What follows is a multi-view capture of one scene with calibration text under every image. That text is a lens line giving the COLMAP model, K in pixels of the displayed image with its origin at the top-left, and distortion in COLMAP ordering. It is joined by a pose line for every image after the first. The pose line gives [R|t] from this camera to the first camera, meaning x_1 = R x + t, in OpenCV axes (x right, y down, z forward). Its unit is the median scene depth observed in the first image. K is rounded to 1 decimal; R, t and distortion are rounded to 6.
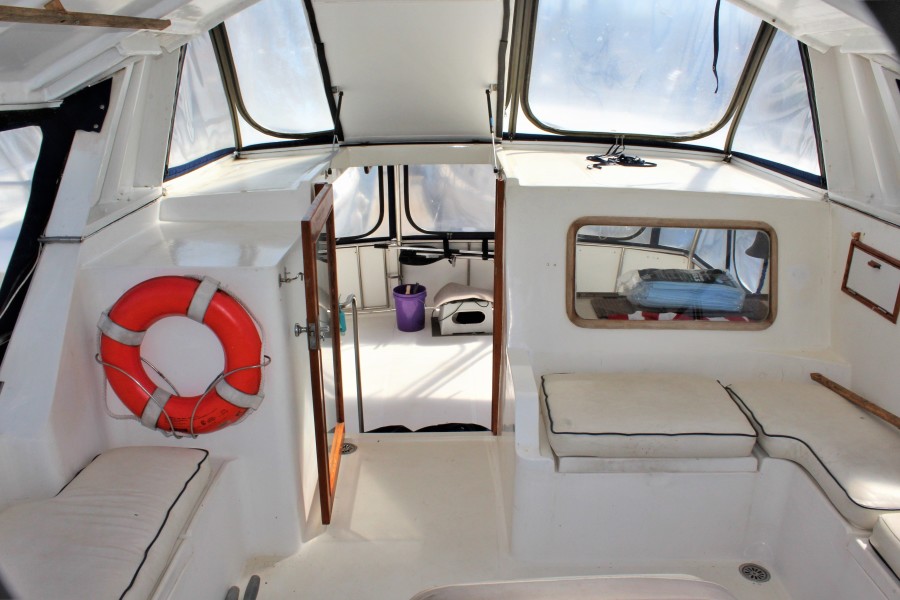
lens RADIAL K [[740.4, 0, 476.7], [0, 740.4, 299.5], [0, 0, 1]] dist [-0.150324, 0.101599]
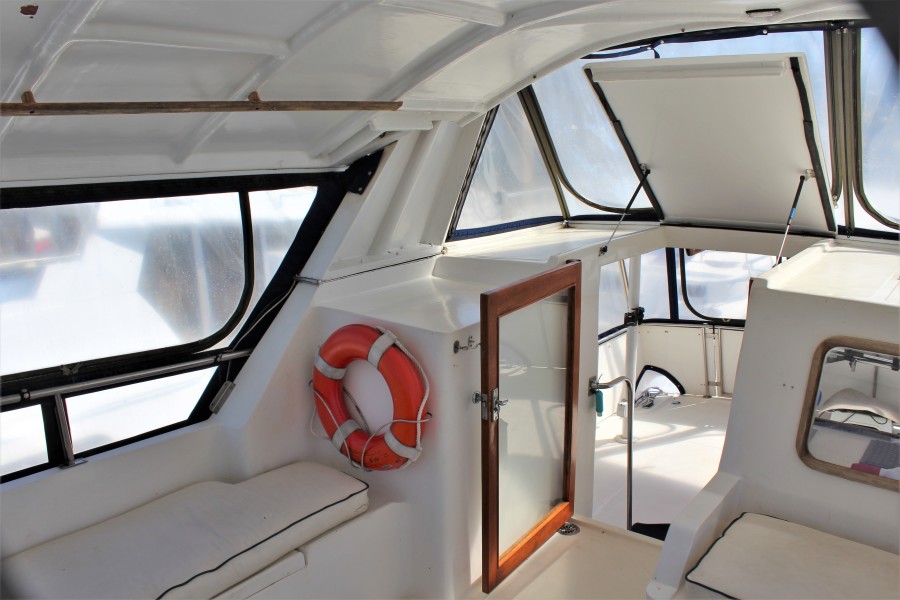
lens RADIAL K [[740.4, 0, 476.7], [0, 740.4, 299.5], [0, 0, 1]] dist [-0.150324, 0.101599]
pose [[0.792654, 0.136302, -0.594241, 0.291844], [-0.189566, 0.981476, -0.027738, -0.053594], [0.579452, 0.134634, 0.803809, 0.125633]]
